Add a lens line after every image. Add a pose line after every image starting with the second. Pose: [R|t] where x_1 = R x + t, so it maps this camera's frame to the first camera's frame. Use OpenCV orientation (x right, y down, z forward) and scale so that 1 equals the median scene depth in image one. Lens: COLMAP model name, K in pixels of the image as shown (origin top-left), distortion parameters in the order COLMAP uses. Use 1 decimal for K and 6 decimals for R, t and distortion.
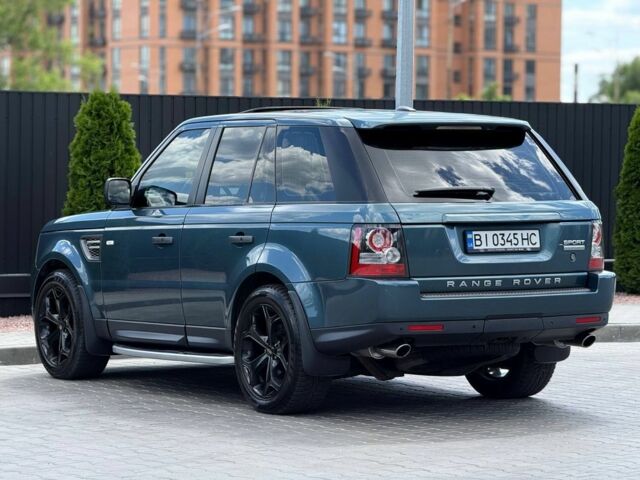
lens RADIAL K [[2321.9, 0, 320.0], [0, 2321.9, 240.0], [0, 0, 1]] dist [-0.030077, 0.064260]
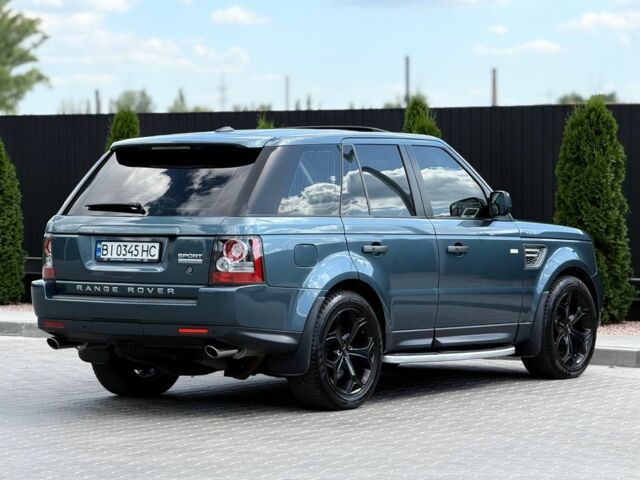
lens RADIAL K [[2321.9, 0, 320.0], [0, 2321.9, 240.0], [0, 0, 1]] dist [-0.030077, 0.064260]
pose [[0.369038, 0.026662, -0.929032, 1.128647], [-0.026460, 0.999485, 0.018173, -0.027409], [0.929038, 0.017876, 0.369553, 0.677671]]
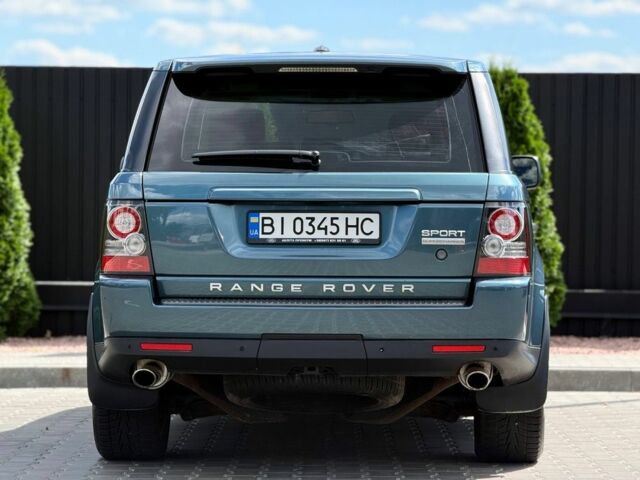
lens RADIAL K [[2321.9, 0, 320.0], [0, 2321.9, 240.0], [0, 0, 1]] dist [-0.030077, 0.064260]
pose [[0.829785, 0.010991, -0.557974, 0.465450], [-0.025123, 0.999528, -0.017672, 0.016117], [0.557517, 0.028682, 0.829670, 0.426266]]
